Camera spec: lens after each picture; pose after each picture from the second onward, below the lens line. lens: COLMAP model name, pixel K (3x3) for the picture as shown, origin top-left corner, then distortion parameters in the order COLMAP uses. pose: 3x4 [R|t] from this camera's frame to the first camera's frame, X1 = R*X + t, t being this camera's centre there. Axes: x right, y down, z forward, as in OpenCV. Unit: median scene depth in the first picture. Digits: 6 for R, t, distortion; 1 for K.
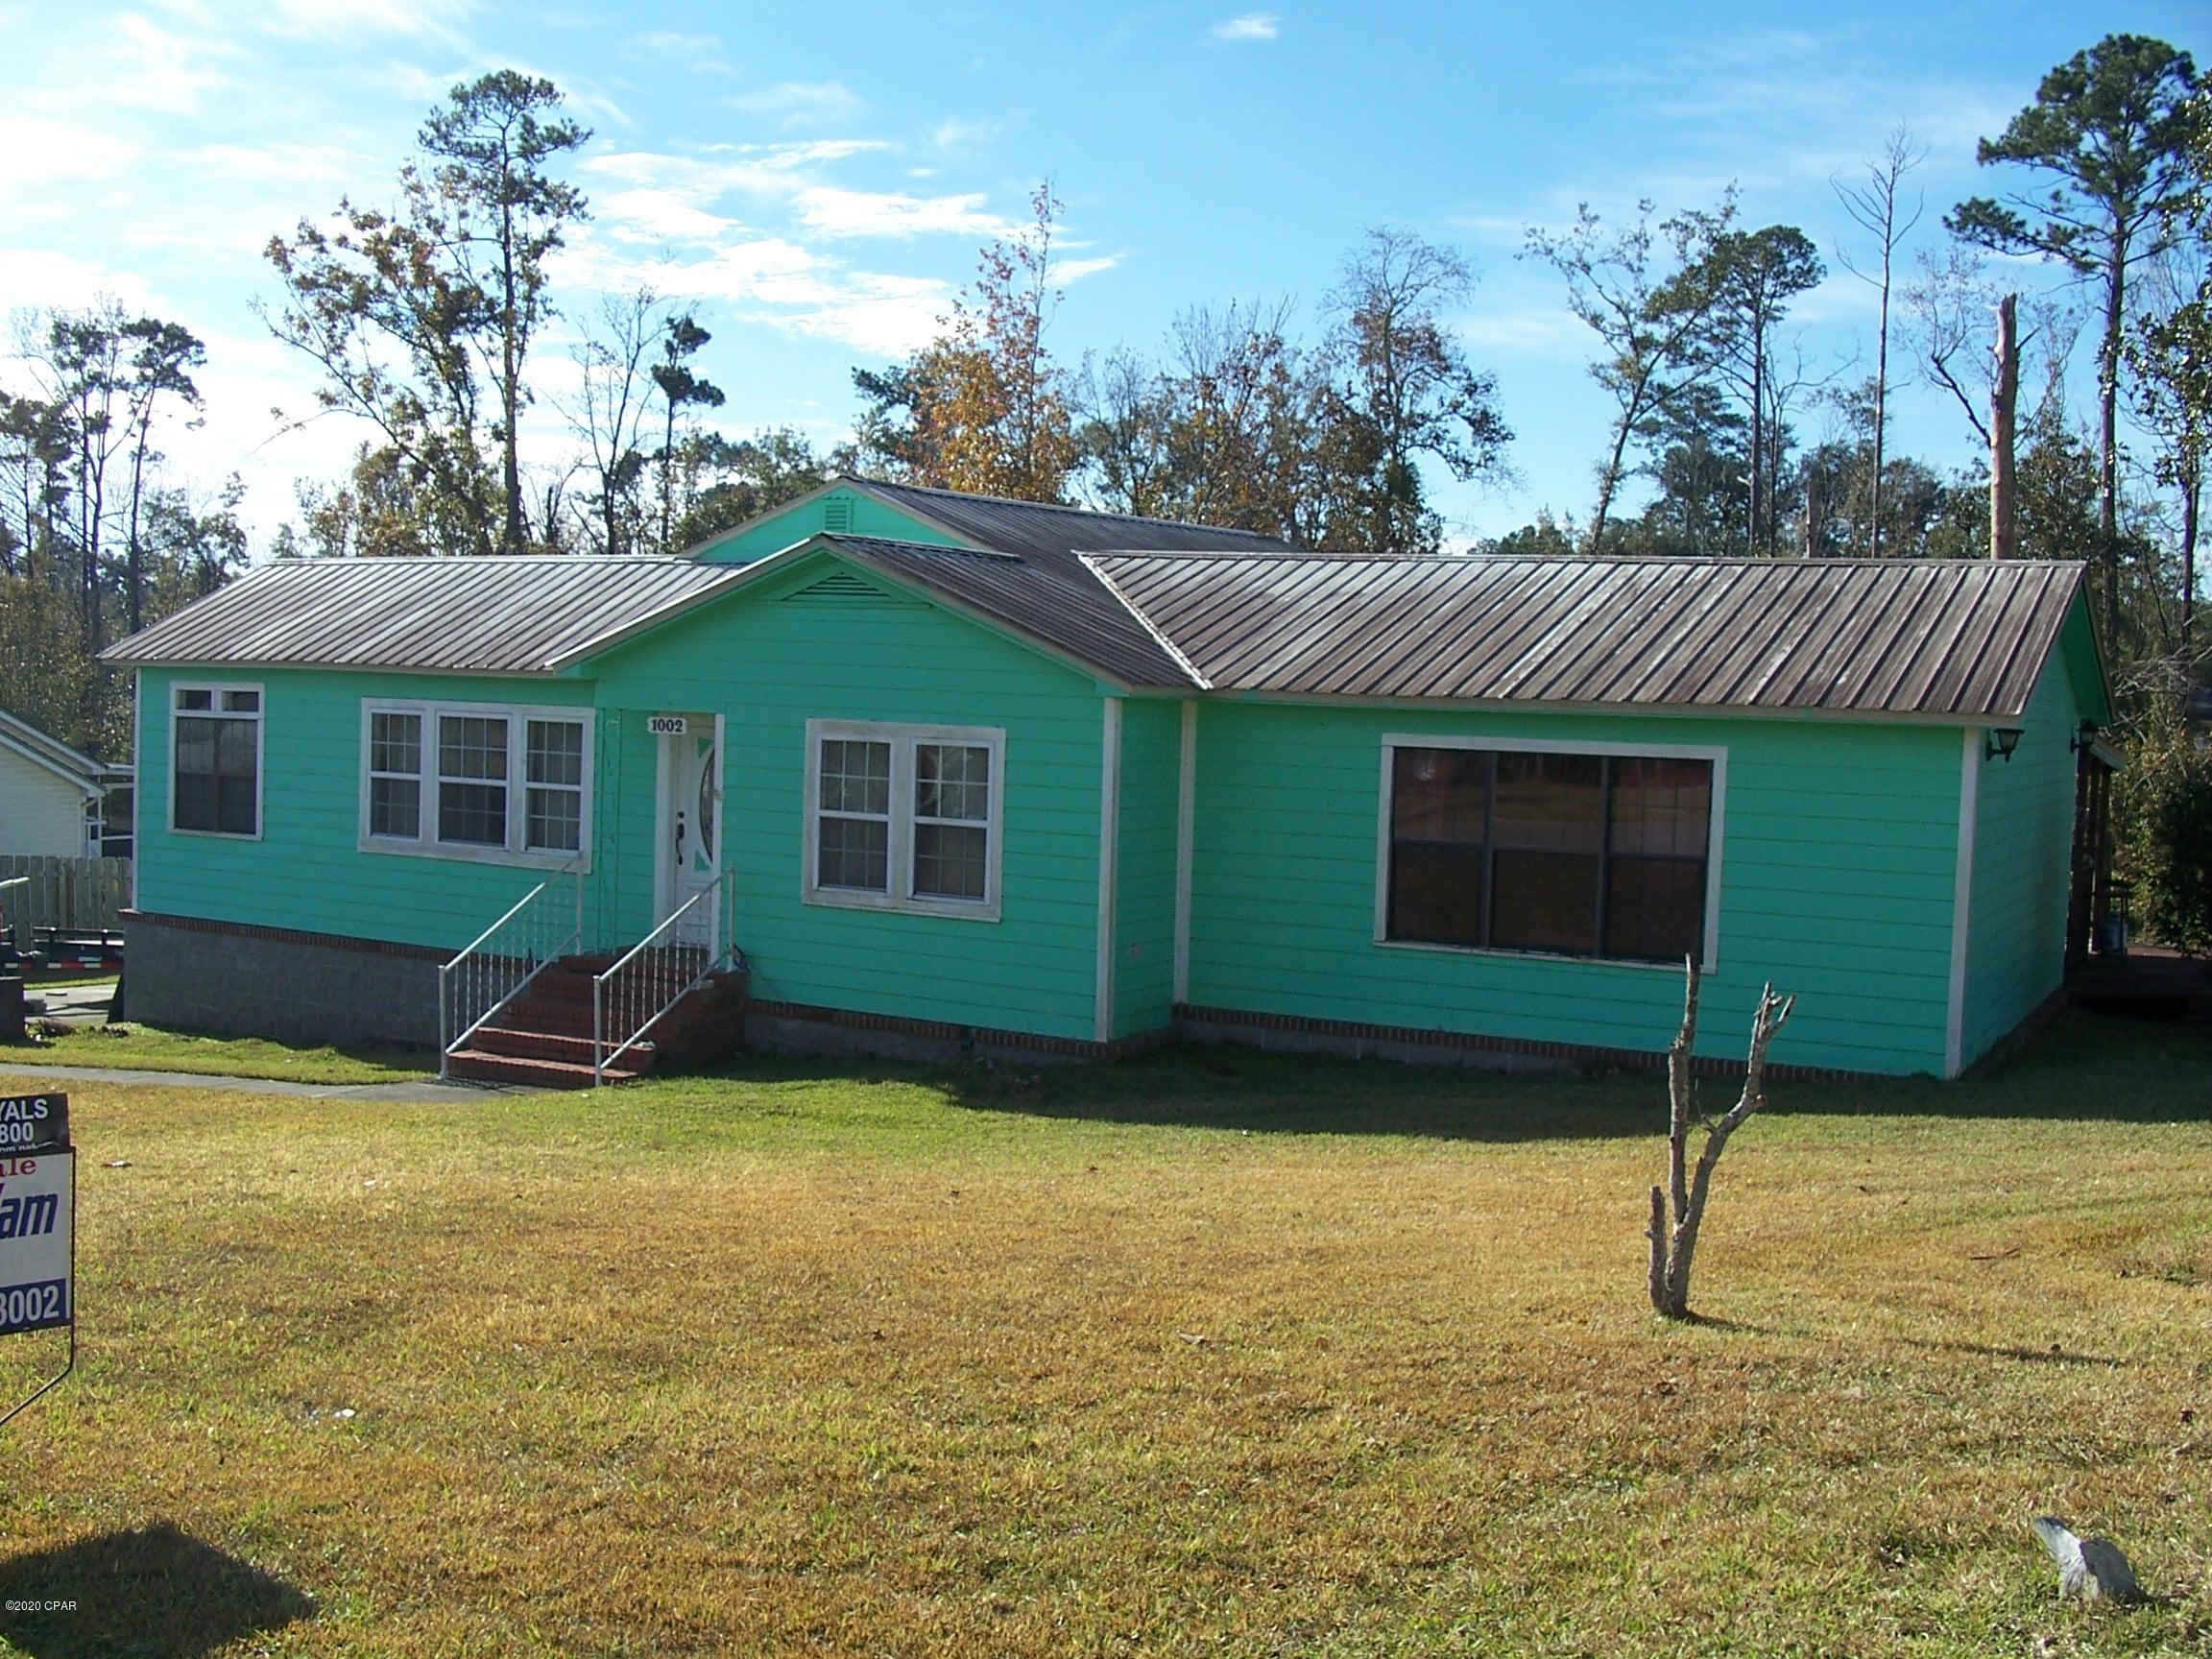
lens RADIAL K [[2299.1, 0, 1076.6], [0, 2299.1, 837.1], [0, 0, 1]] dist [-0.117097, 0.000000]
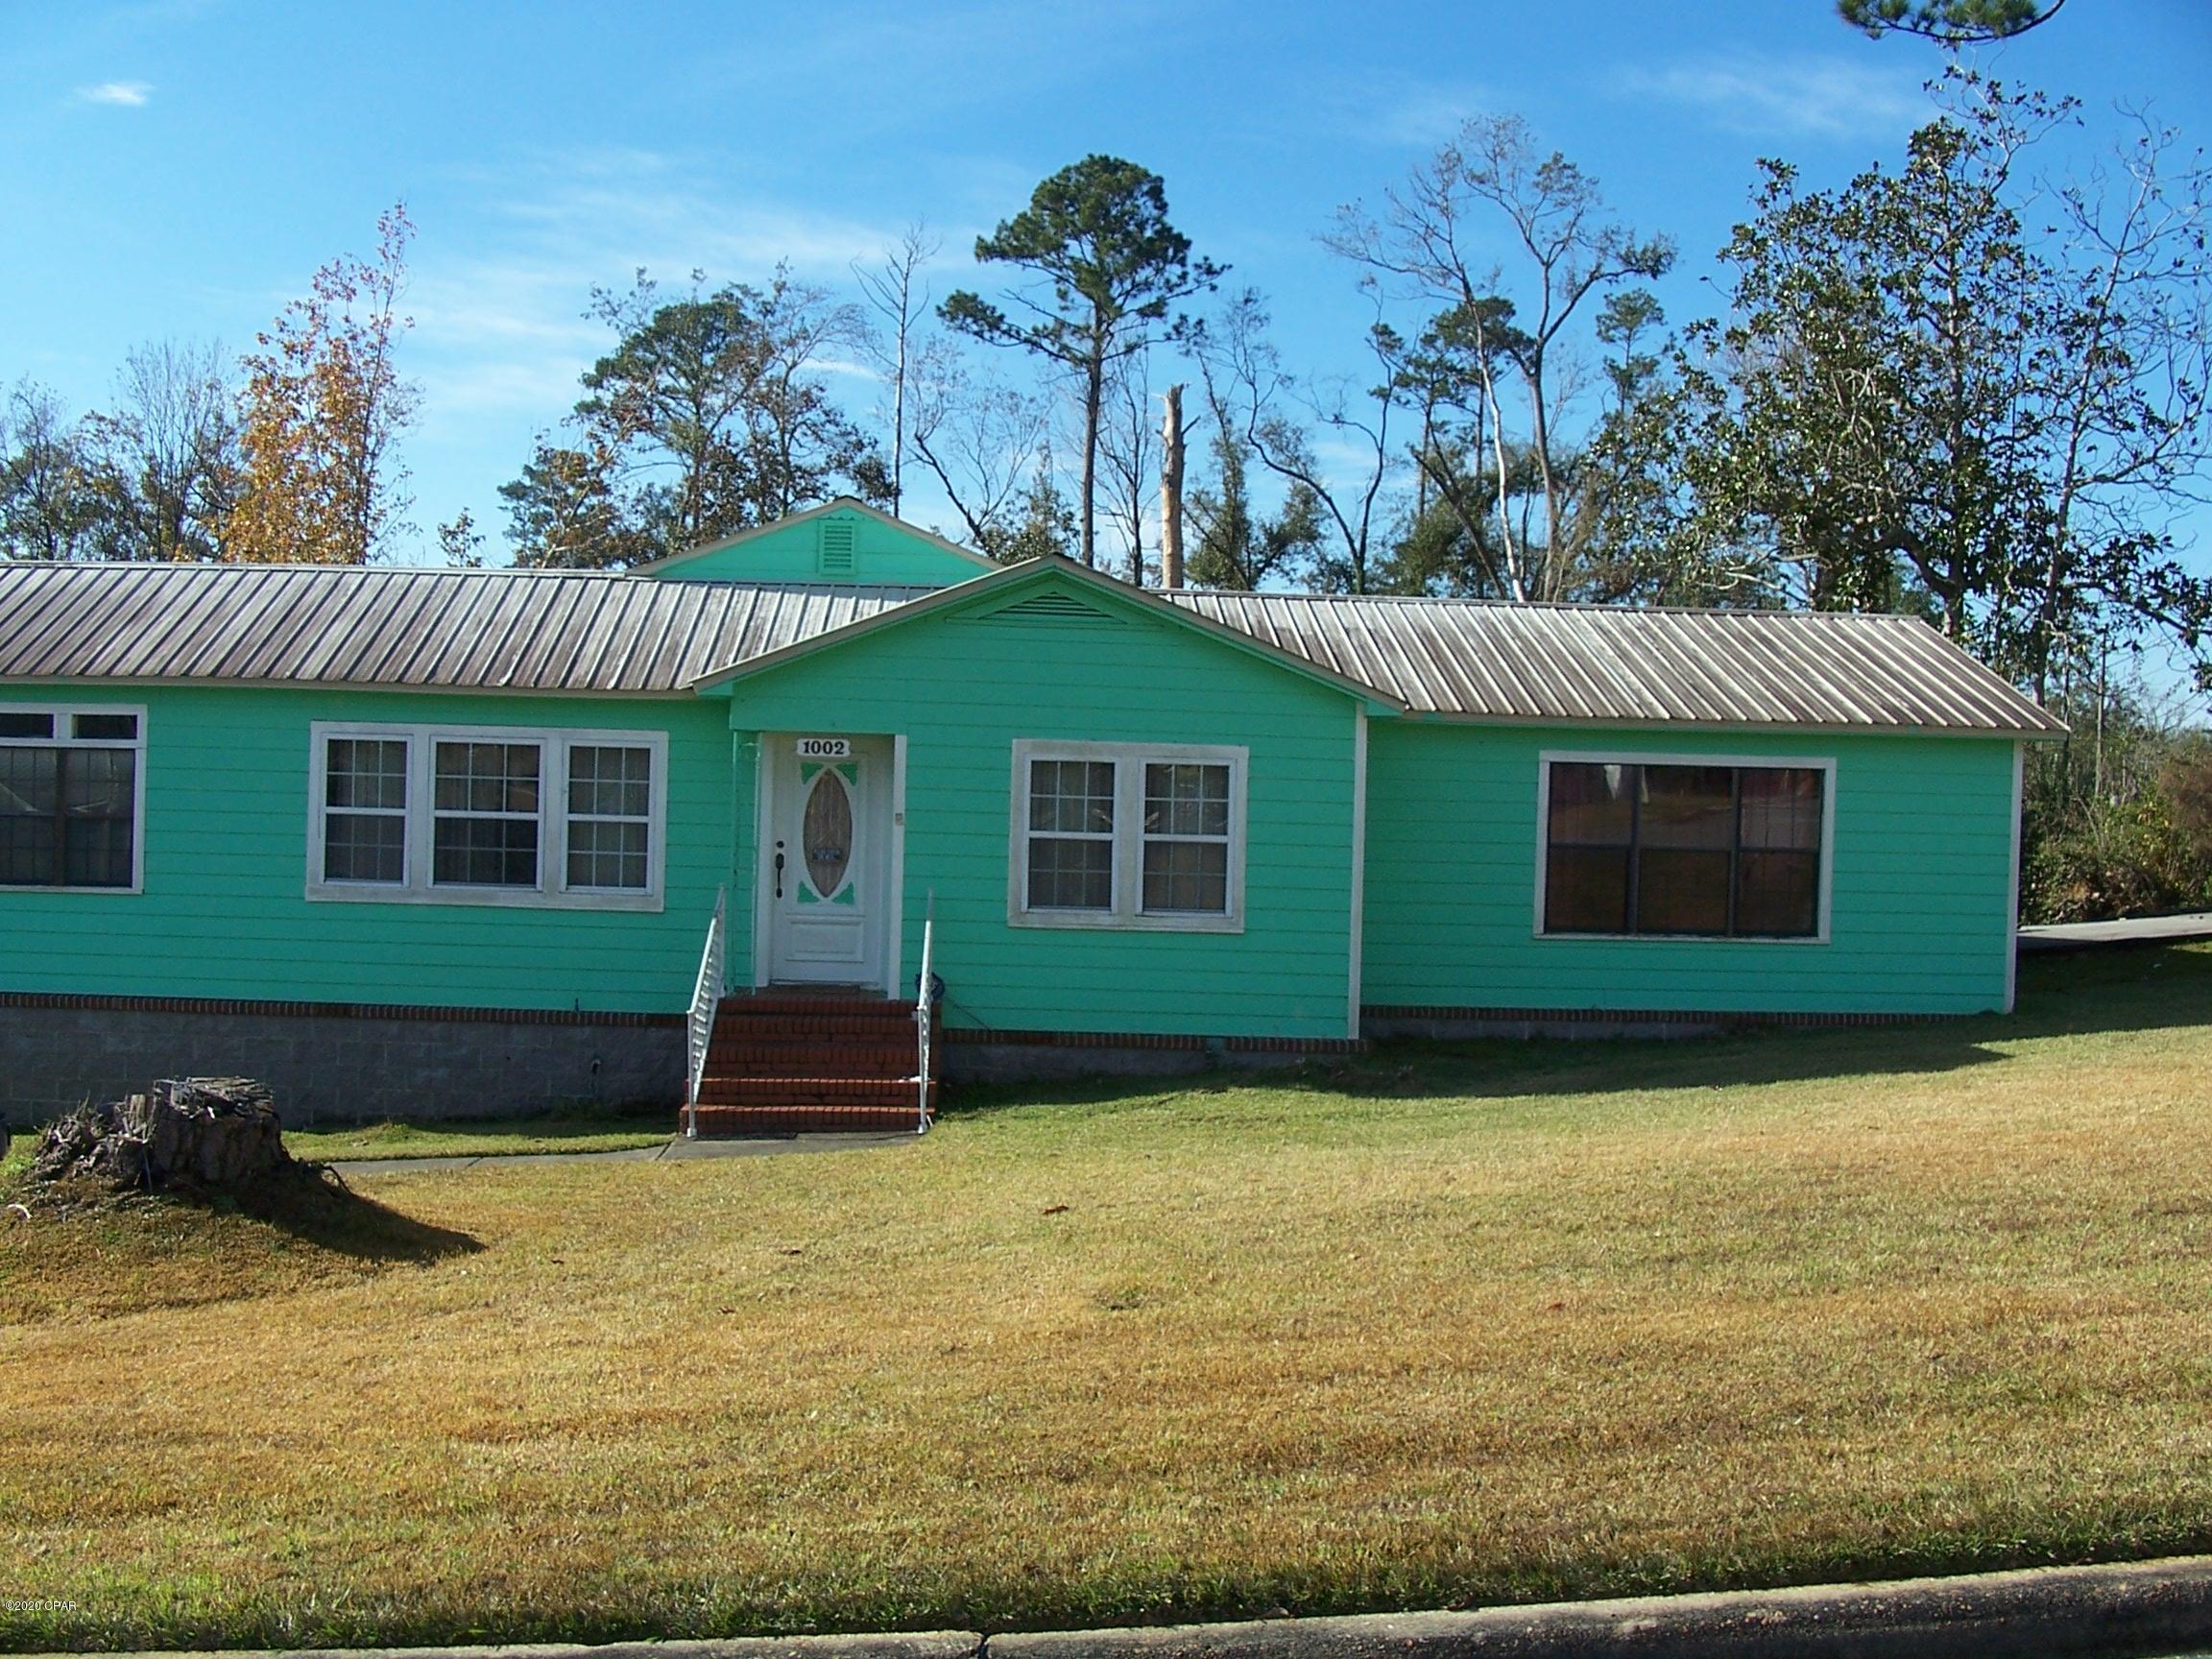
lens RADIAL K [[2299.1, 0, 1063.5], [0, 2299.1, 832.8], [0, 0, 1]] dist [-0.117097, 0.000000]
pose [[0.858697, -0.018993, 0.512131, -0.494958], [0.034638, 0.999179, -0.021022, 0.008350], [-0.511311, 0.035791, 0.858650, 0.115253]]
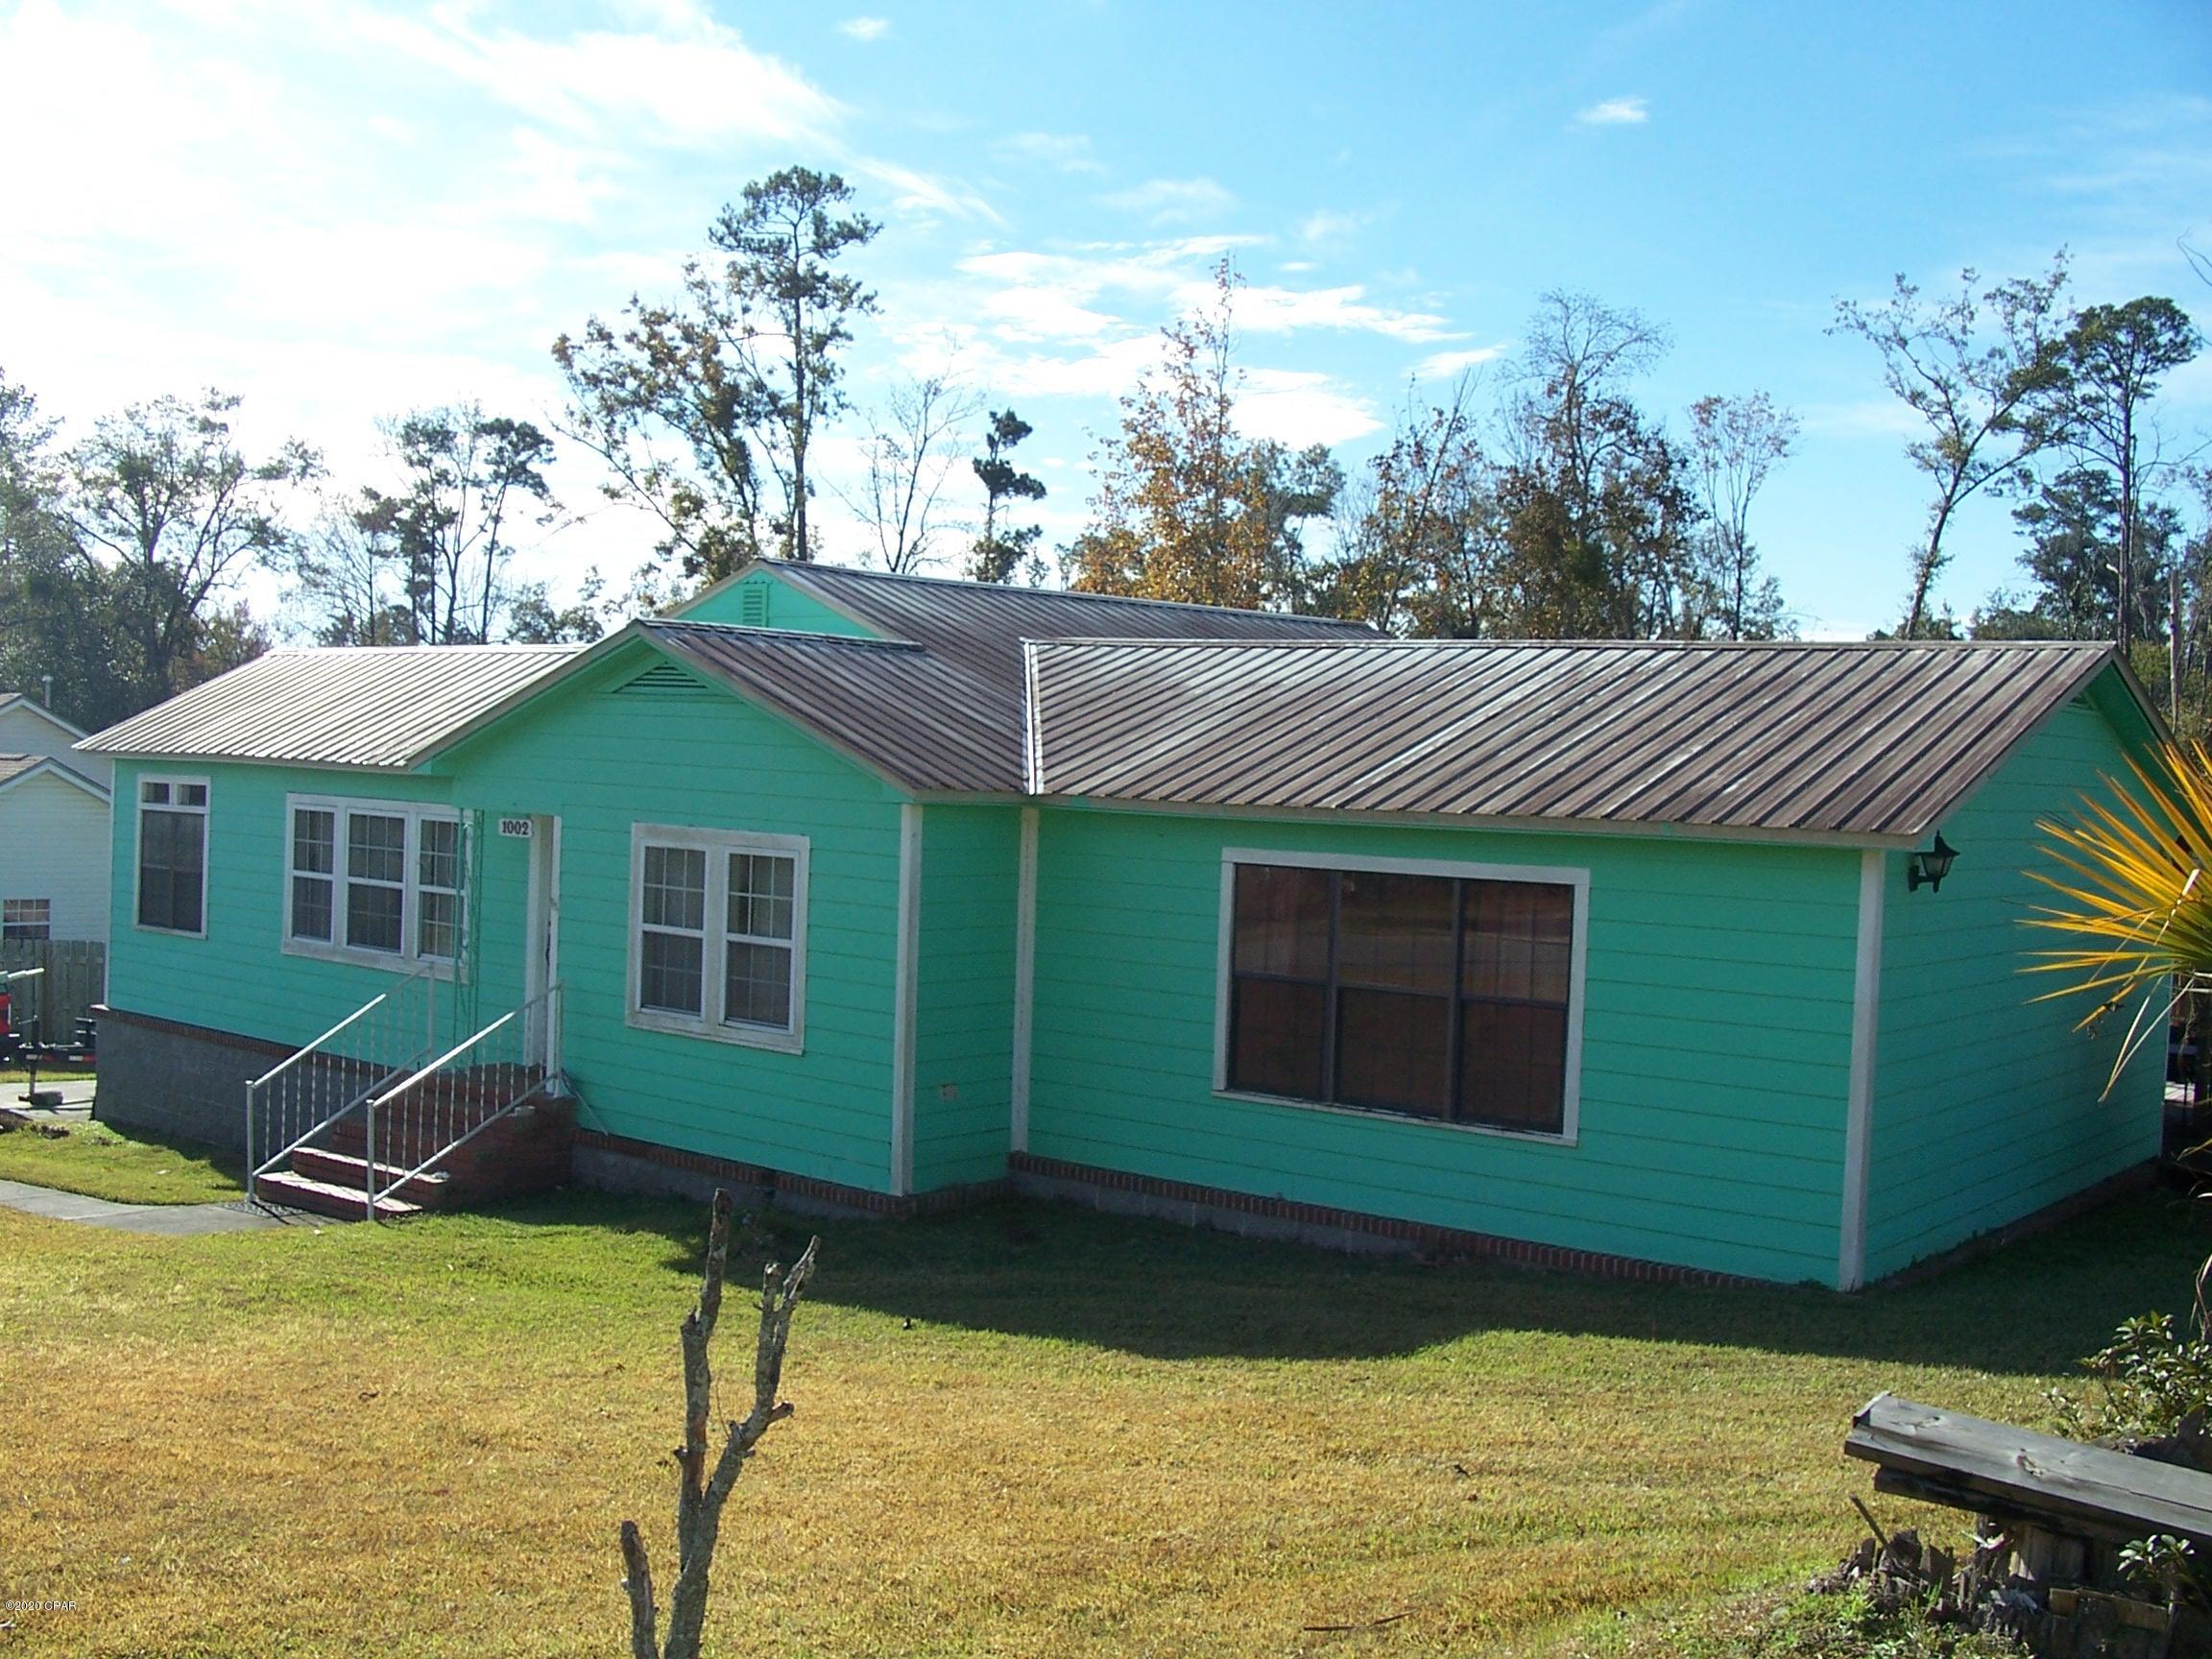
lens RADIAL K [[2299.1, 0, 1079.7], [0, 2299.1, 843.7], [0, 0, 1]] dist [-0.117097, 0.000000]
pose [[0.985271, 0.011604, -0.170607, 0.173339], [-0.018040, 0.999181, -0.036221, -0.011138], [0.170047, 0.038765, 0.984673, 0.111558]]
